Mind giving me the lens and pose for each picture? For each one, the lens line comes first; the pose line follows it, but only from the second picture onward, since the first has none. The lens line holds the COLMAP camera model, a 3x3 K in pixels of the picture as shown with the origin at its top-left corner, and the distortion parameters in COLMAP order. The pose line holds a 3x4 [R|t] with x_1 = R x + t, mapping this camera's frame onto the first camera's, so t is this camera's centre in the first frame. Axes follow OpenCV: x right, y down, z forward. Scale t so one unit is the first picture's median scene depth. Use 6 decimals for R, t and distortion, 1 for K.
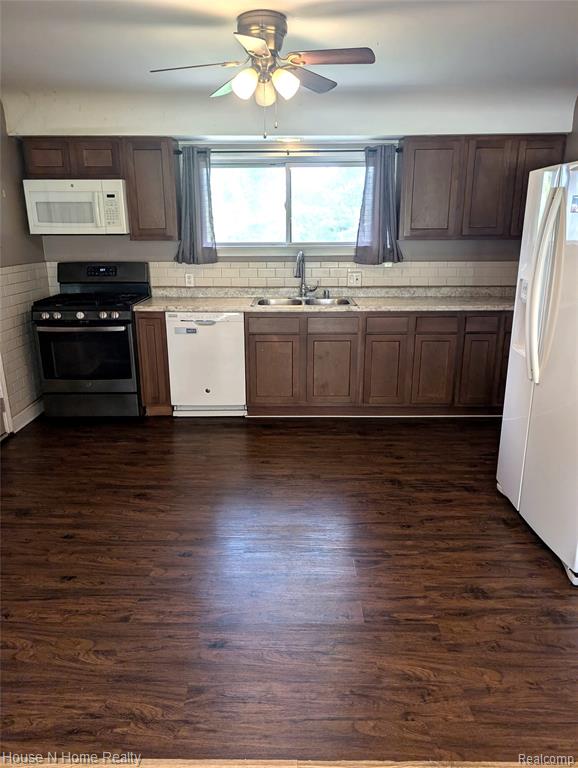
lens RADIAL K [[549.7, 0, 290.5], [0, 549.7, 383.3], [0, 0, 1]] dist [0.014451, -0.013253]
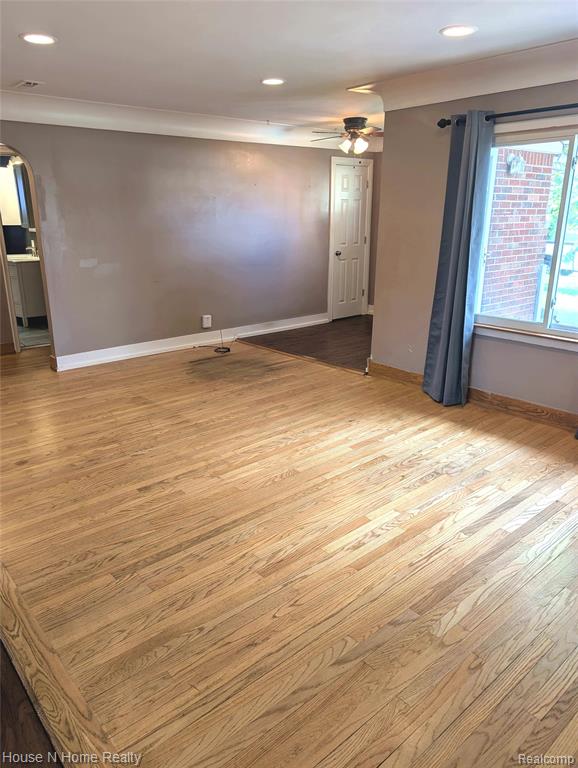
lens RADIAL K [[549.7, 0, 288.8], [0, 549.7, 384.4], [0, 0, 1]] dist [0.014451, -0.013253]
pose [[-0.656924, -0.221338, 0.720736, -0.266162], [0.208852, 0.865108, 0.456036, -0.094876], [-0.724453, 0.450108, -0.522083, 0.359597]]
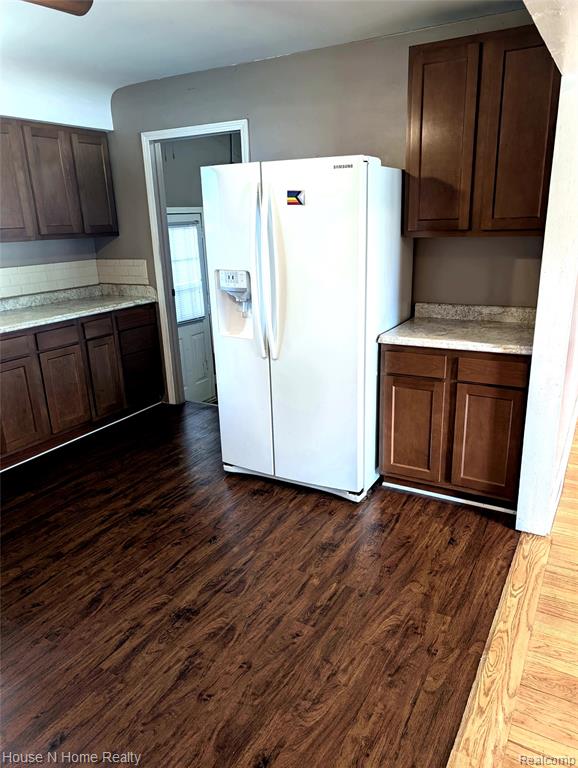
lens RADIAL K [[549.7, 0, 298.7], [0, 549.7, 388.2], [0, 0, 1]] dist [0.014451, -0.013253]
pose [[0.483970, -0.270678, 0.832170, -0.302740], [0.267943, 0.951121, 0.153540, -0.063964], [-0.833054, 0.148665, 0.532841, 0.236767]]
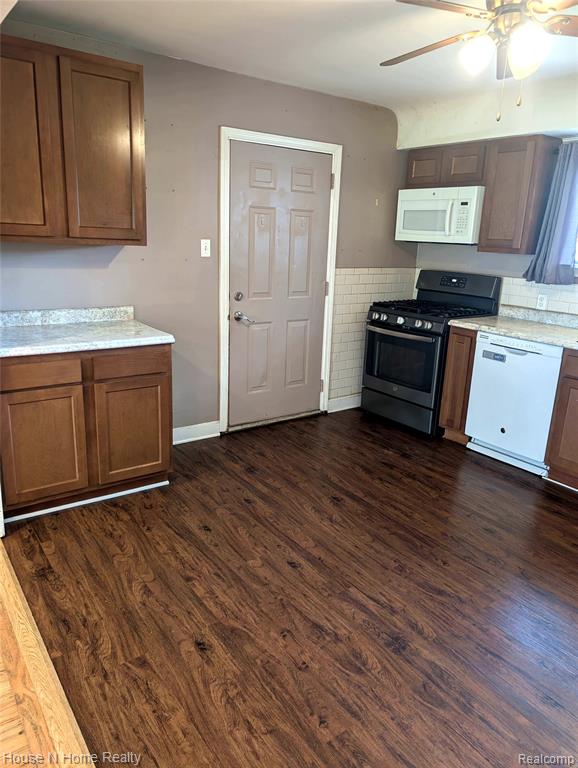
lens RADIAL K [[549.7, 0, 291.7], [0, 549.7, 383.4], [0, 0, 1]] dist [0.014451, -0.013253]
pose [[0.599261, 0.237629, -0.764473, 0.303259], [-0.261208, 0.960708, 0.093870, -0.054030], [0.756741, 0.143434, 0.637785, 0.215993]]
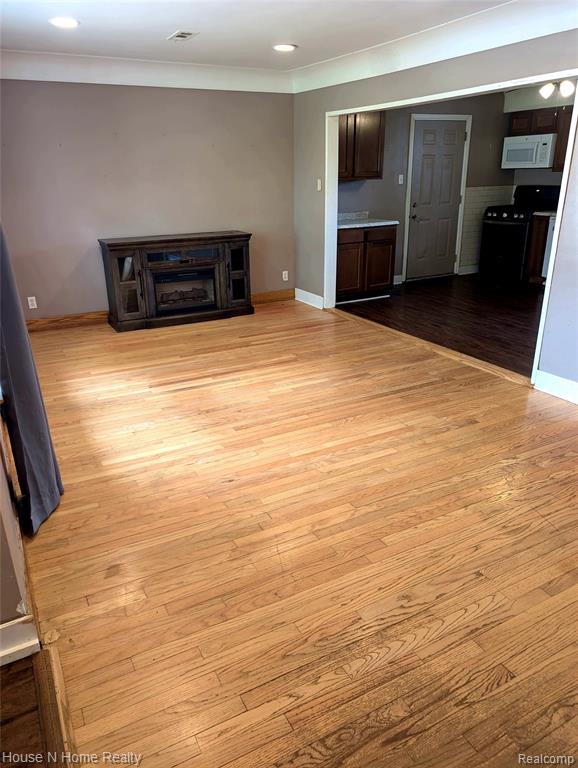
lens RADIAL K [[549.7, 0, 283.7], [0, 549.7, 382.7], [0, 0, 1]] dist [0.014451, -0.013253]
pose [[0.485119, 0.307078, -0.818757, 0.906309], [-0.222612, 0.948833, 0.223964, 0.152639], [0.845638, 0.073615, 0.528656, -0.517814]]
